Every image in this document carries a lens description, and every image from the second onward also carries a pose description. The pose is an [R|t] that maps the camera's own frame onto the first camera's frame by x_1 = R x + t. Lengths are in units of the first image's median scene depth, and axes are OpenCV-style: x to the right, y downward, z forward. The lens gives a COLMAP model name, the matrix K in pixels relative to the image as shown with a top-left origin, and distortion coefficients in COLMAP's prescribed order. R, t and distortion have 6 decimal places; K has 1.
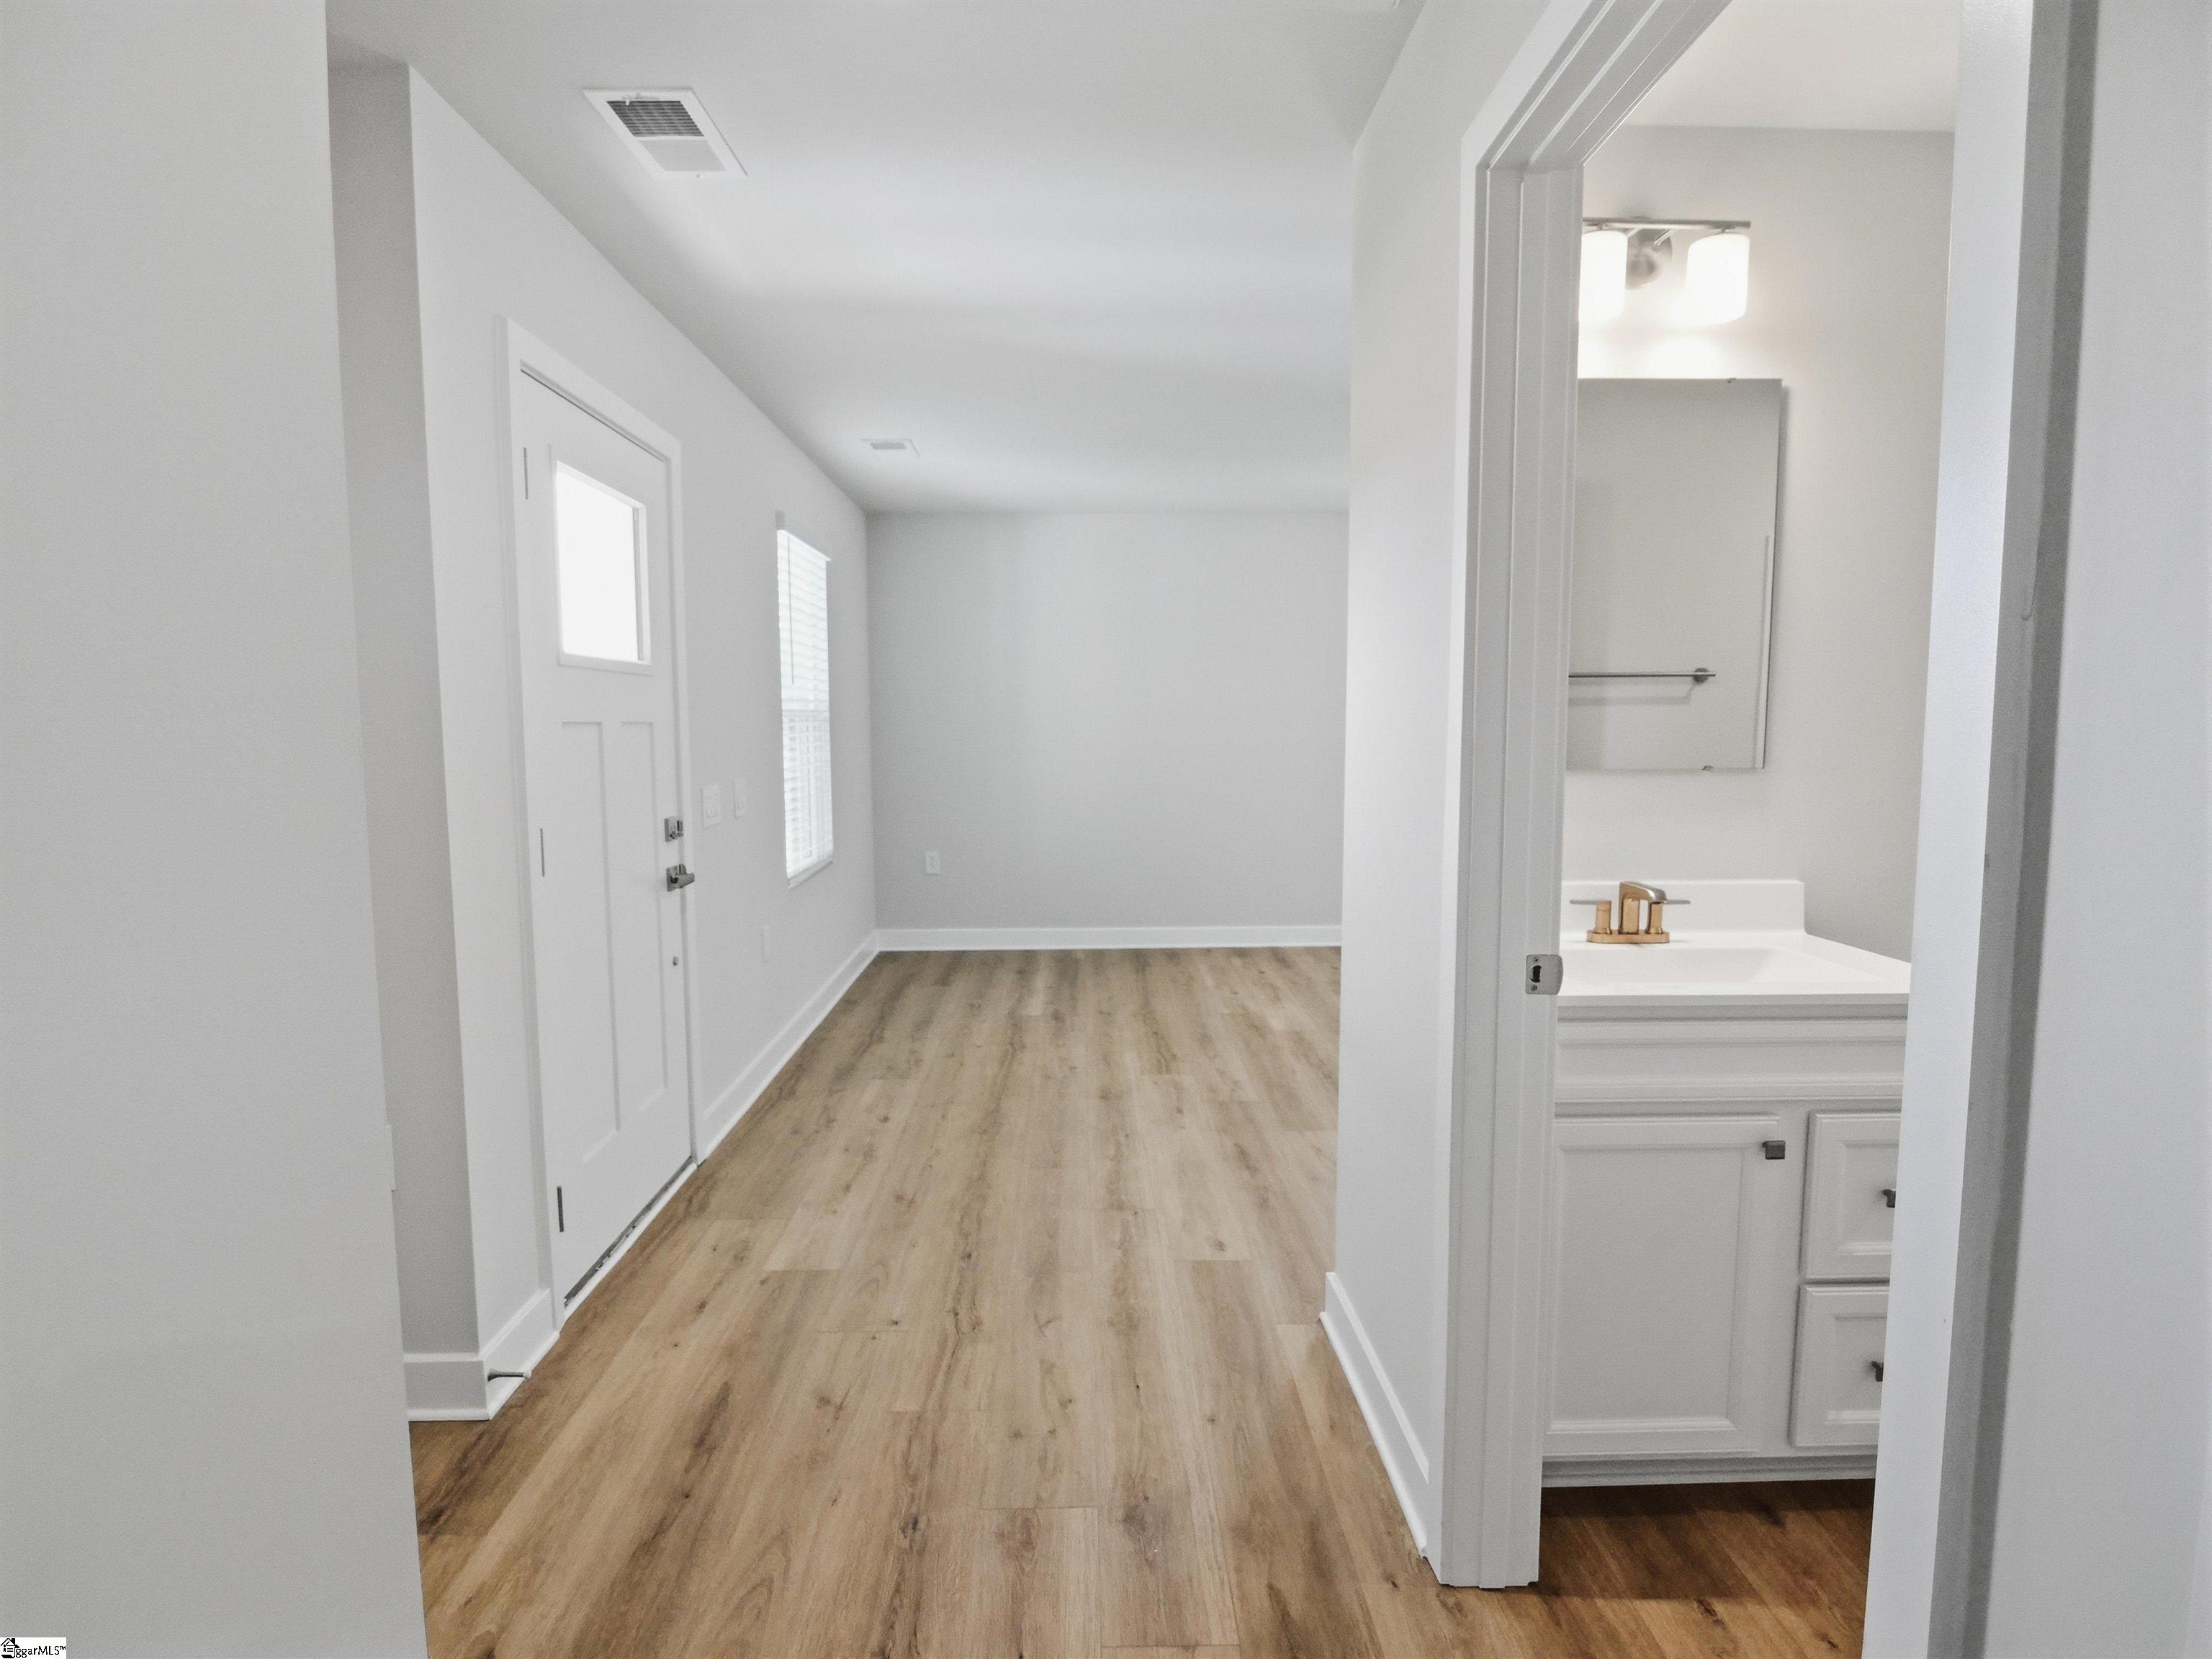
lens RADIAL K [[1192.5, 0, 1104.5], [0, 1192.5, 837.1], [0, 0, 1]] dist [-0.003390, -0.004102]
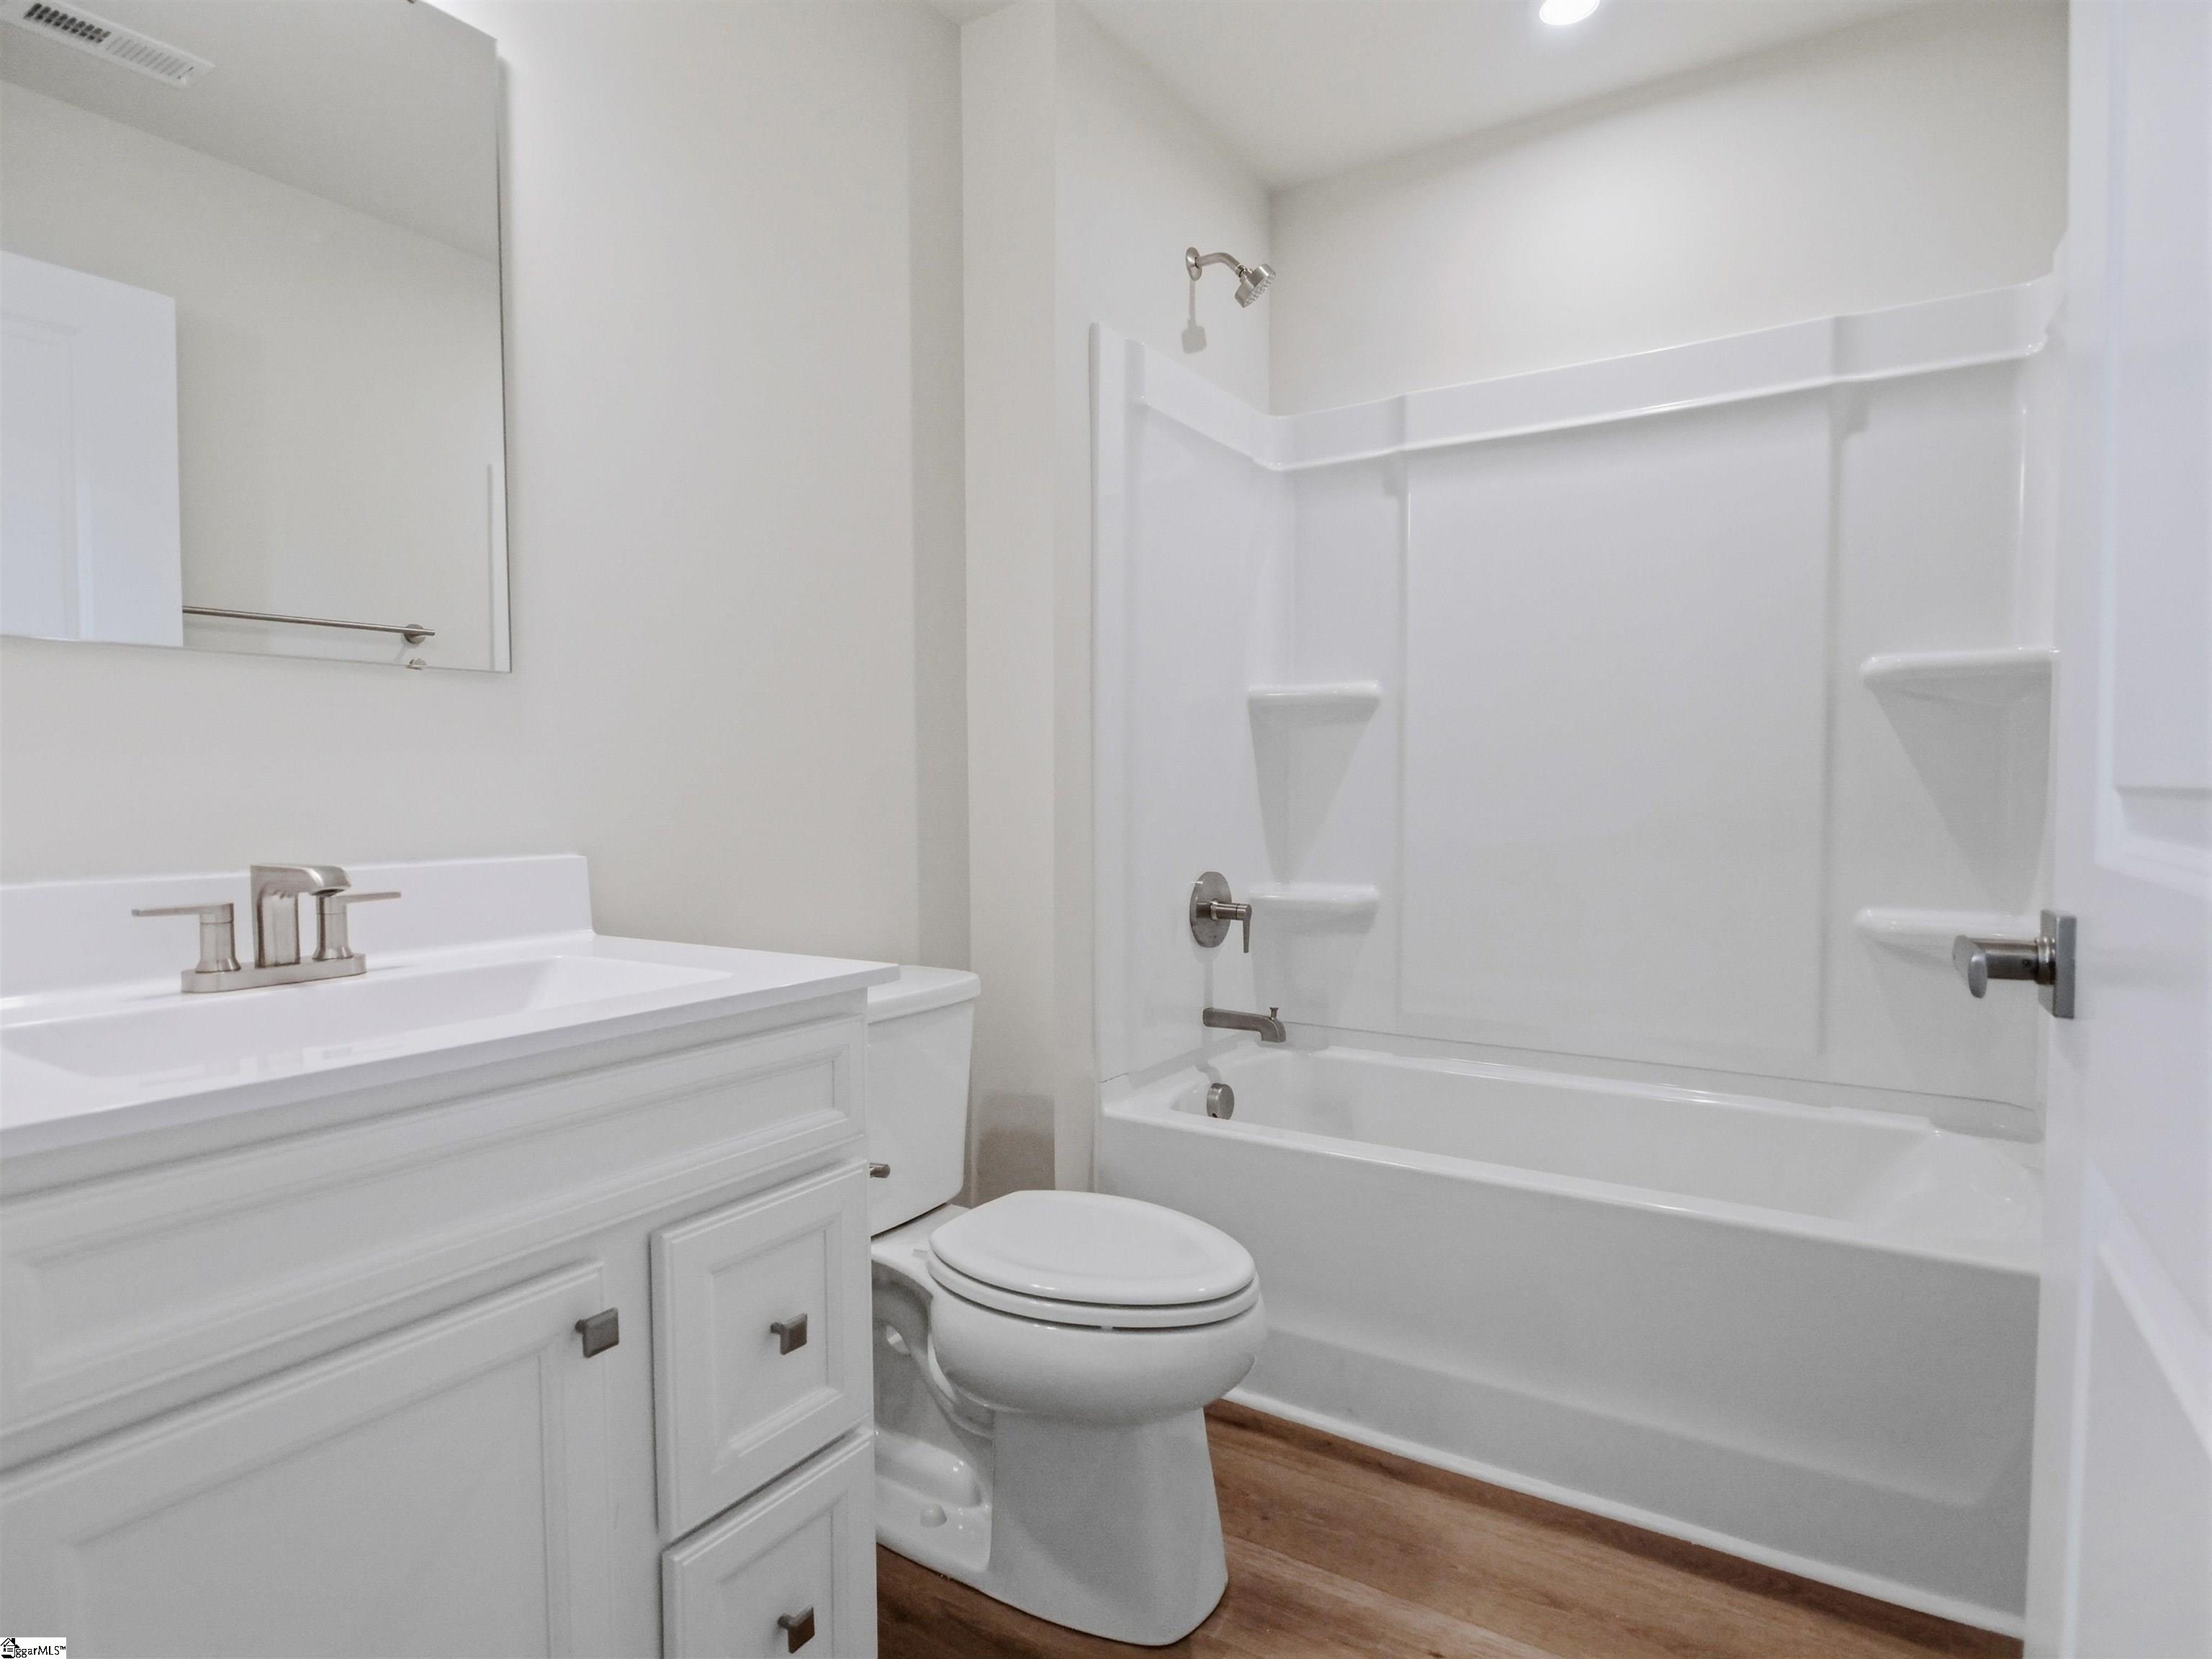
lens RADIAL K [[1192.5, 0, 1104.5], [0, 1192.5, 837.1], [0, 0, 1]] dist [-0.003390, -0.004102]
pose [[0.563111, -0.038750, 0.825472, 0.223669], [0.090534, 0.995780, -0.015015, 0.066467], [-0.821407, 0.083189, 0.564243, 0.423913]]
